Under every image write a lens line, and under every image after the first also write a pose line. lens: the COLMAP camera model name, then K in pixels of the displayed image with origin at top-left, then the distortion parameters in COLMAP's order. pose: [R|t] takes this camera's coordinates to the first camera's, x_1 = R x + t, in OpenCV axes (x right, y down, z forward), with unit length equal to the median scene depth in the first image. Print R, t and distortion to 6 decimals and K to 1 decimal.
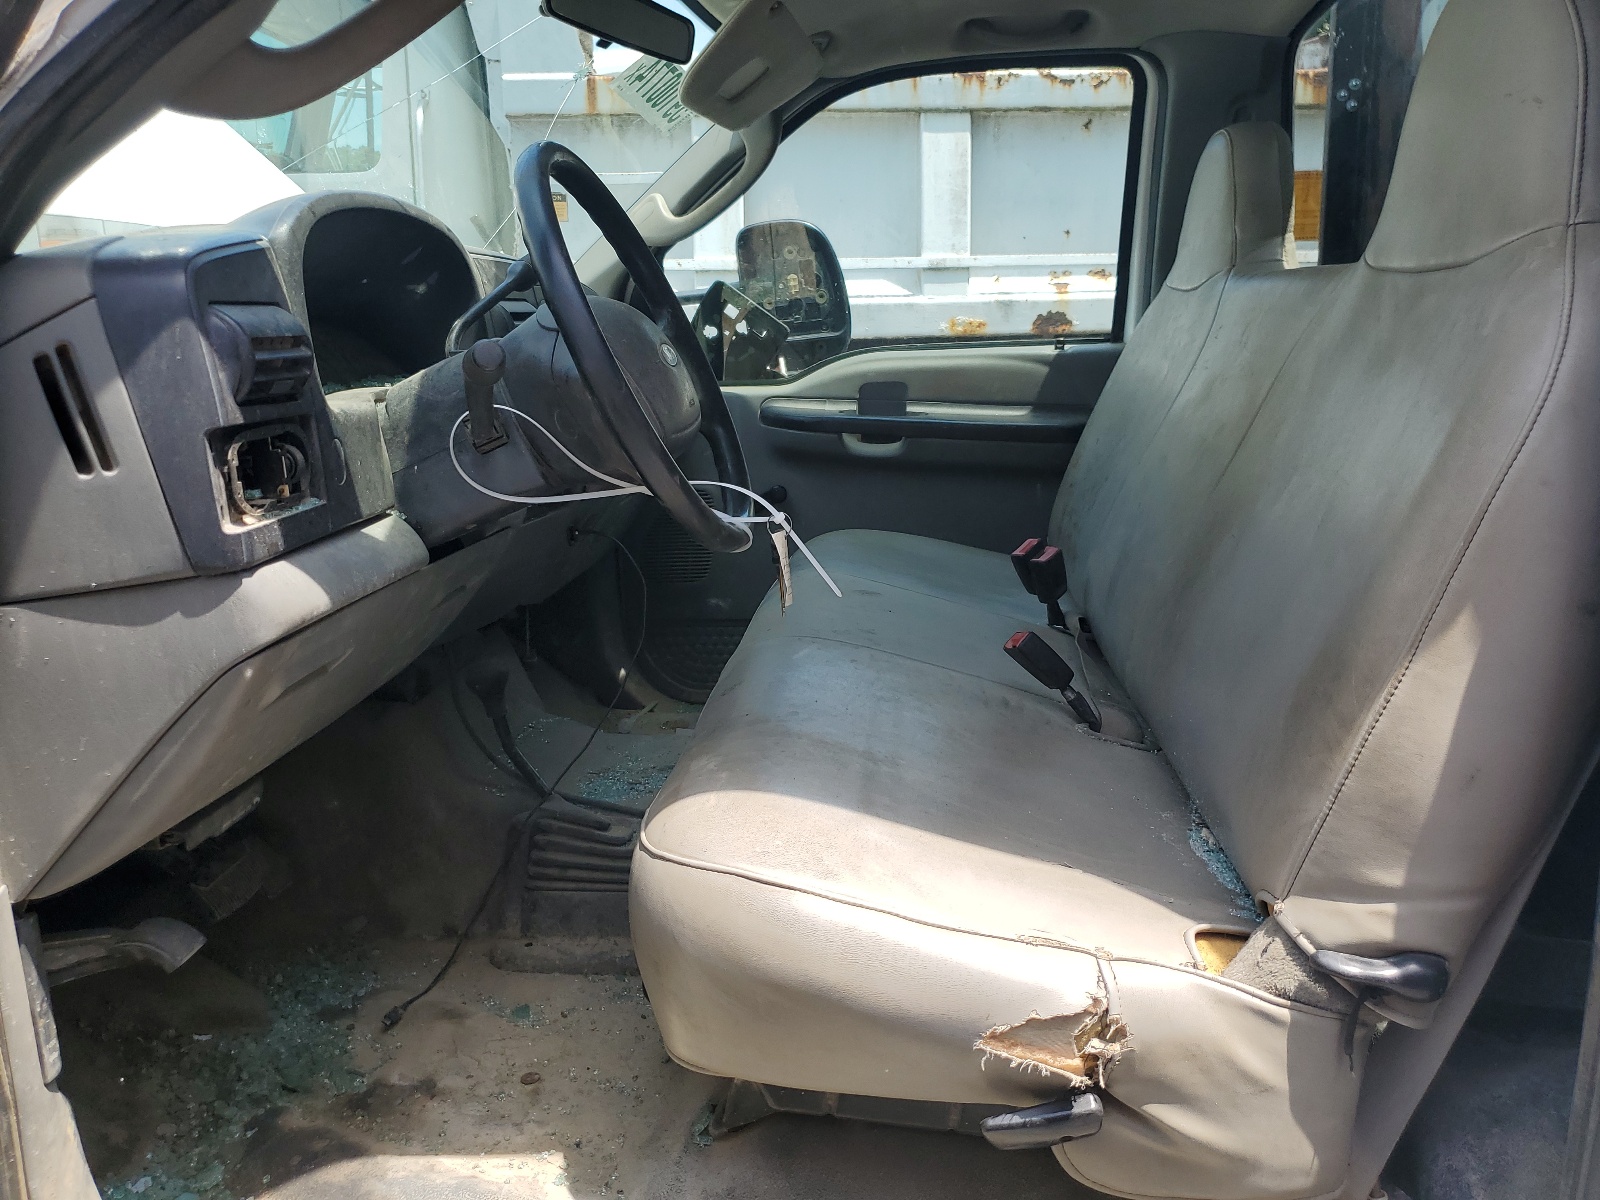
lens RADIAL K [[1214.2, 0, 798.2], [0, 1214.2, 597.9], [0, 0, 1]] dist [0.038150, -0.021382]
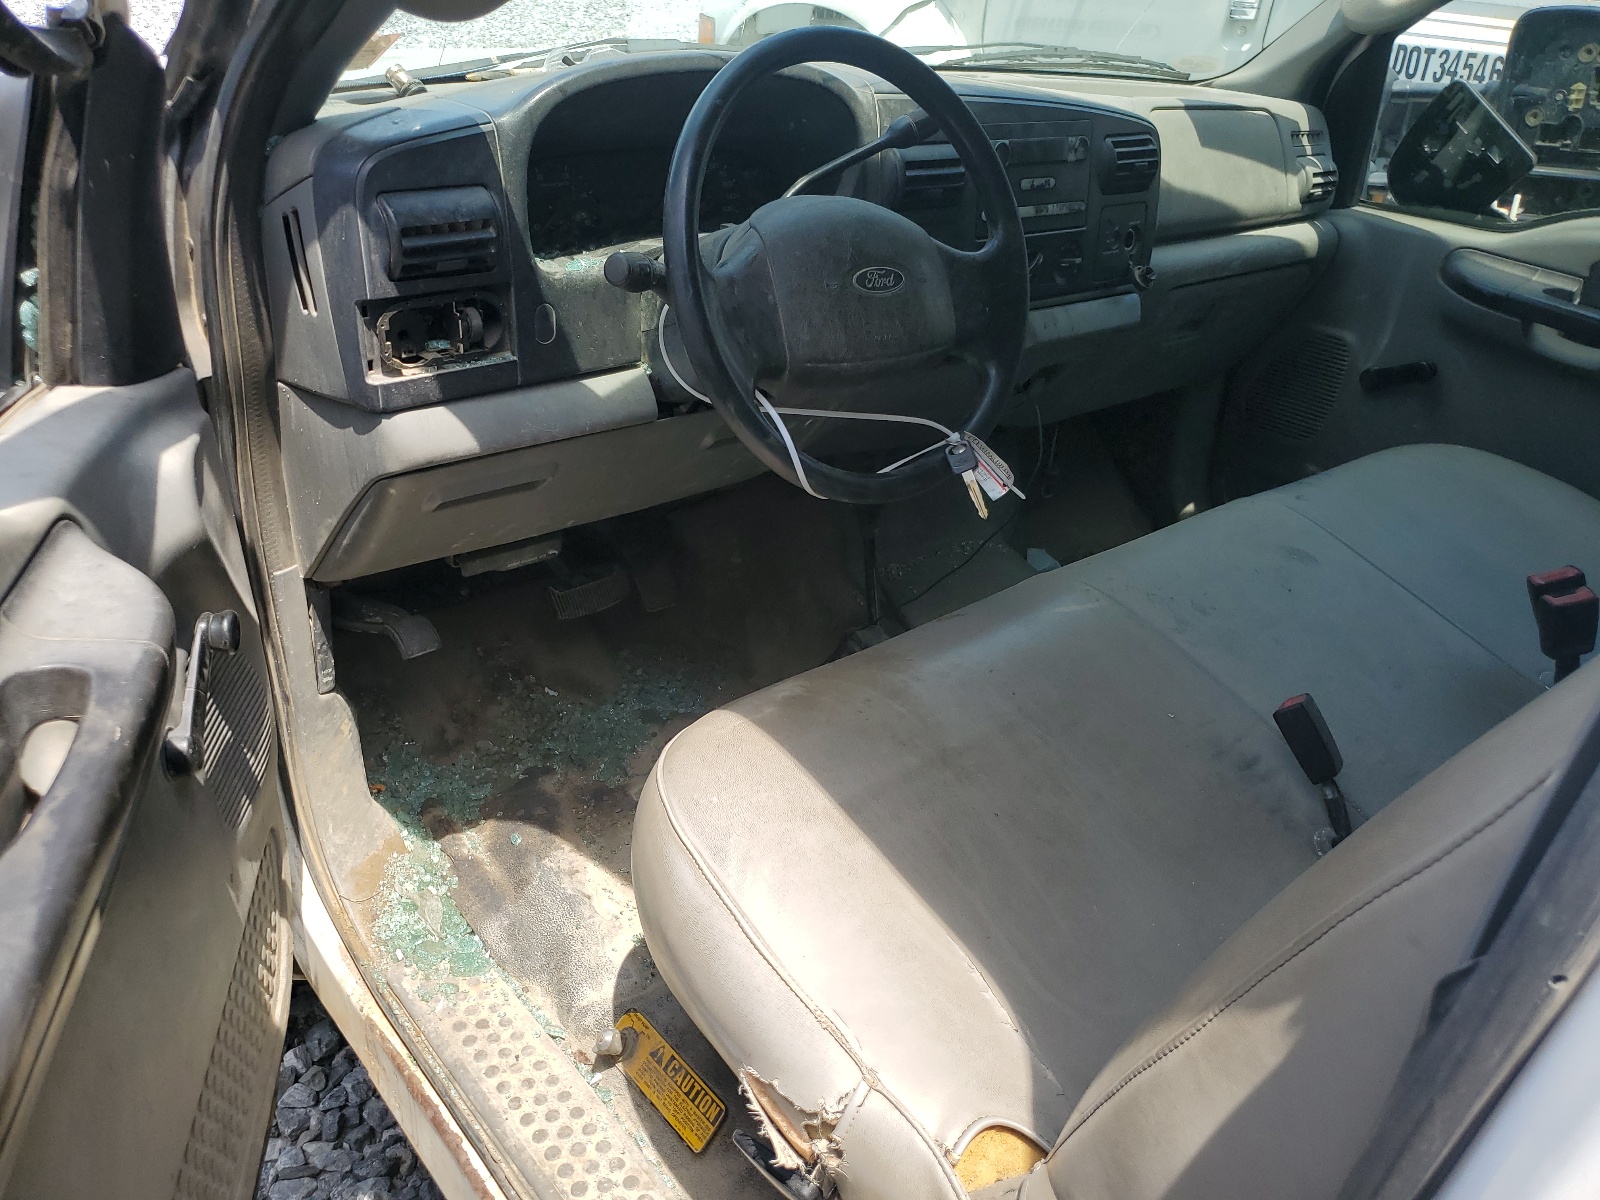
lens RADIAL K [[1214.2, 0, 799.4], [0, 1214.2, 605.6], [0, 0, 1]] dist [0.038150, -0.021382]
pose [[0.710934, 0.406133, -0.574134, 0.600488], [-0.239407, 0.907395, 0.345426, -0.348872], [0.661255, -0.108123, 0.742329, 0.303701]]
